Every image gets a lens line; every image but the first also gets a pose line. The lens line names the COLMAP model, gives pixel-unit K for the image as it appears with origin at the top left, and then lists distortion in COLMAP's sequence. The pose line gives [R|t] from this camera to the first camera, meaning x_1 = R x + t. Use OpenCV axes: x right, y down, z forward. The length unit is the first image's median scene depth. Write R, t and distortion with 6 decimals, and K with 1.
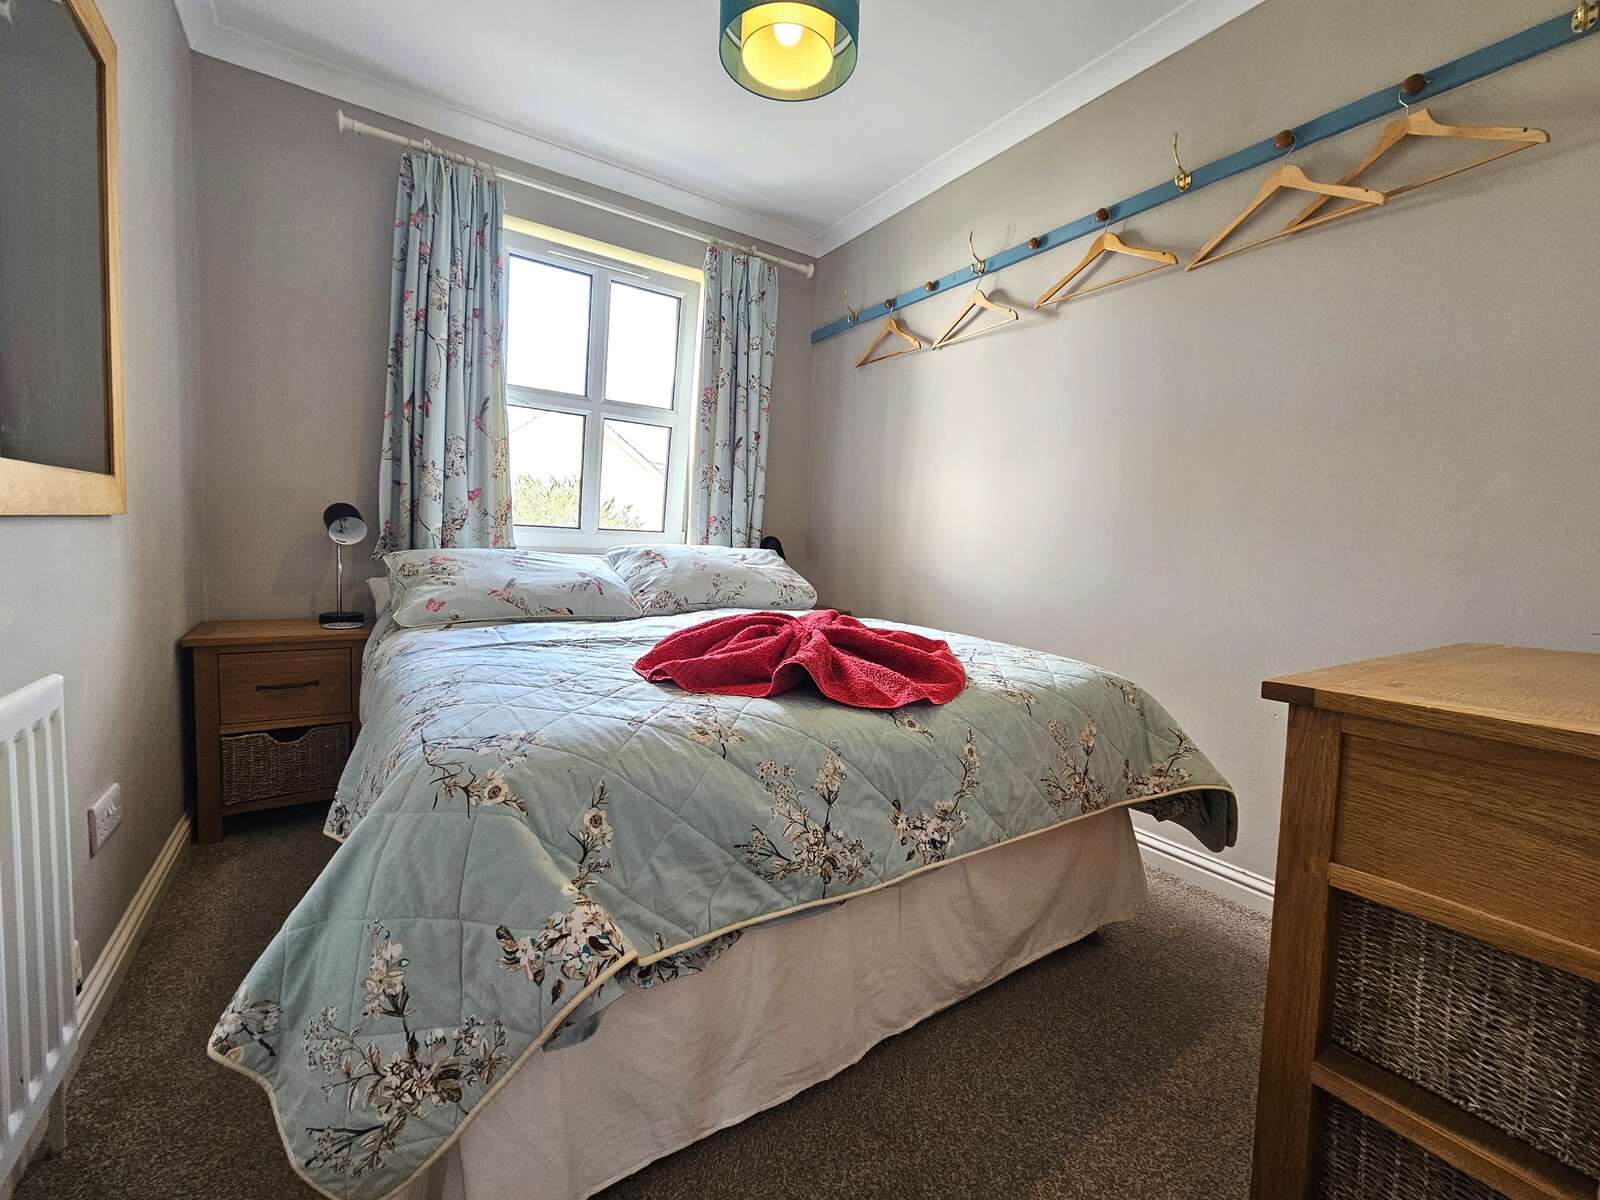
lens RADIAL K [[672.1, 0, 800.0], [0, 672.1, 600.0], [0, 0, 1]] dist [-0.000261, -0.000187]
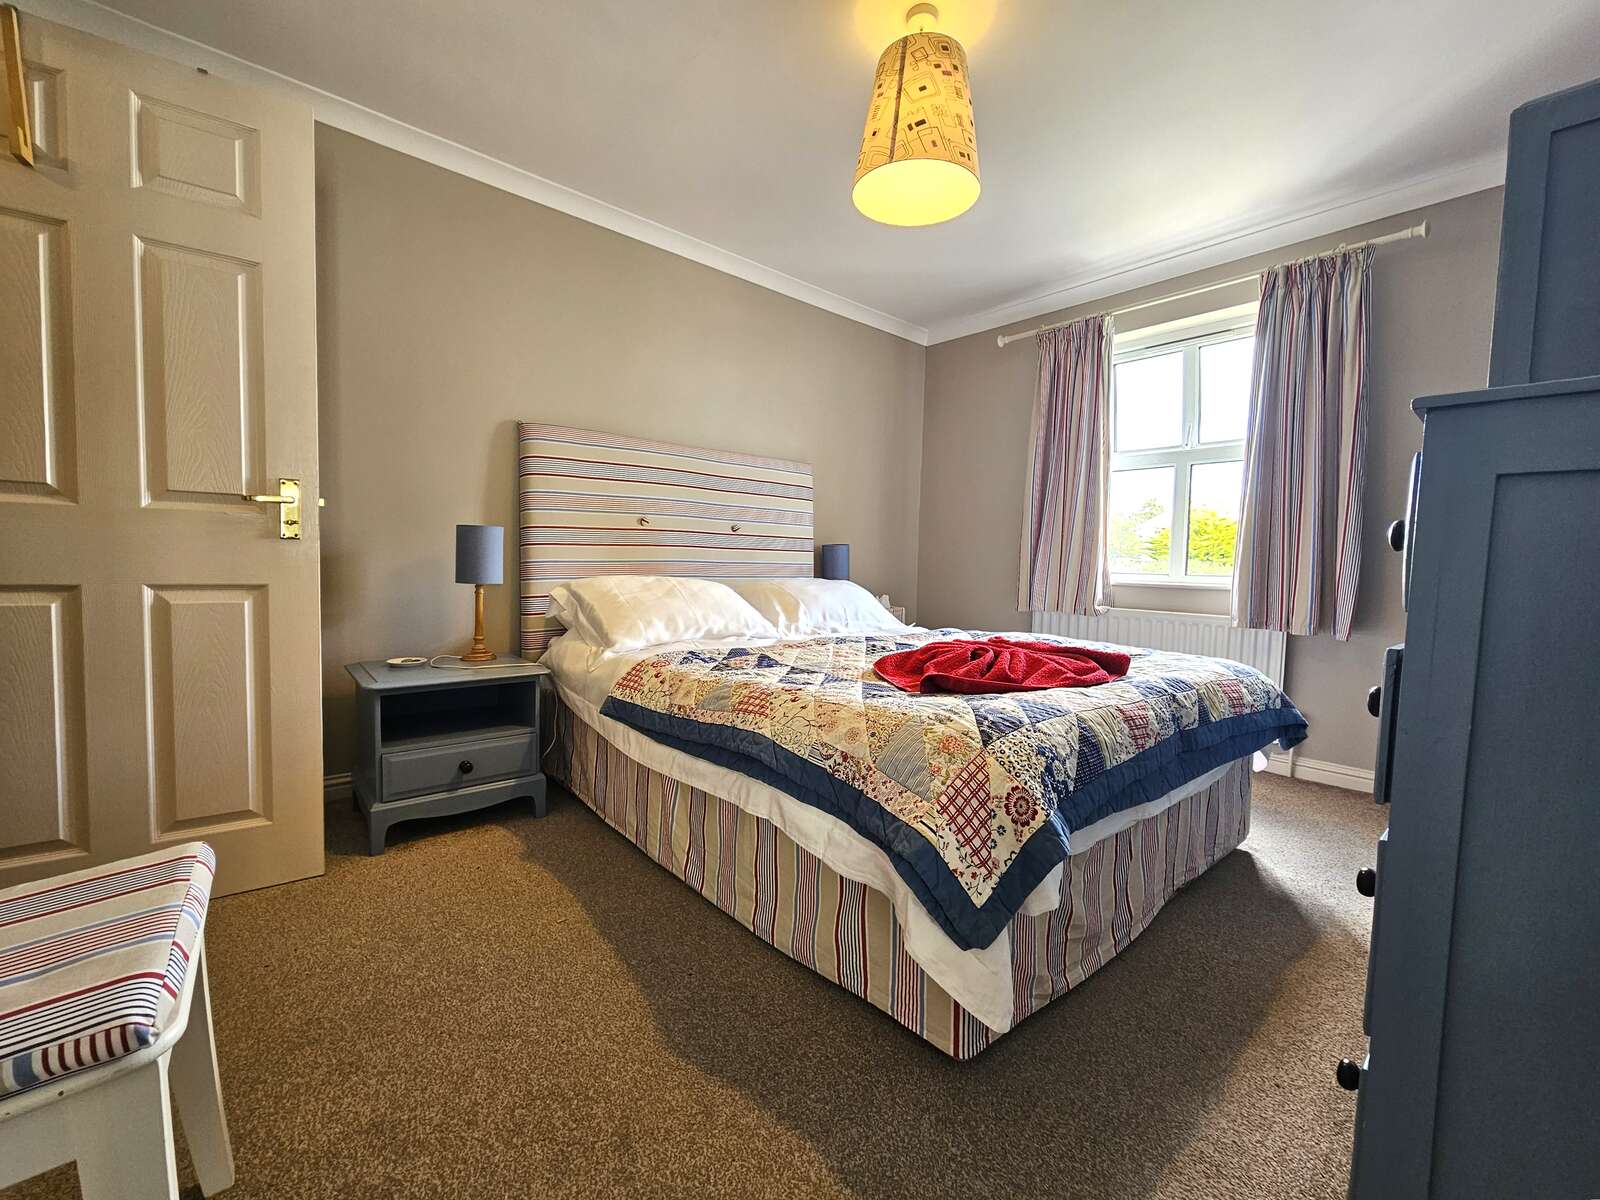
lens RADIAL K [[672.1, 0, 800.0], [0, 672.1, 600.0], [0, 0, 1]] dist [-0.000261, -0.000187]
pose [[0.100936, 0.031038, -0.994409, 0.919330], [-0.095922, 0.995160, 0.021325, -0.000839], [0.990258, 0.093233, 0.103425, 0.281518]]
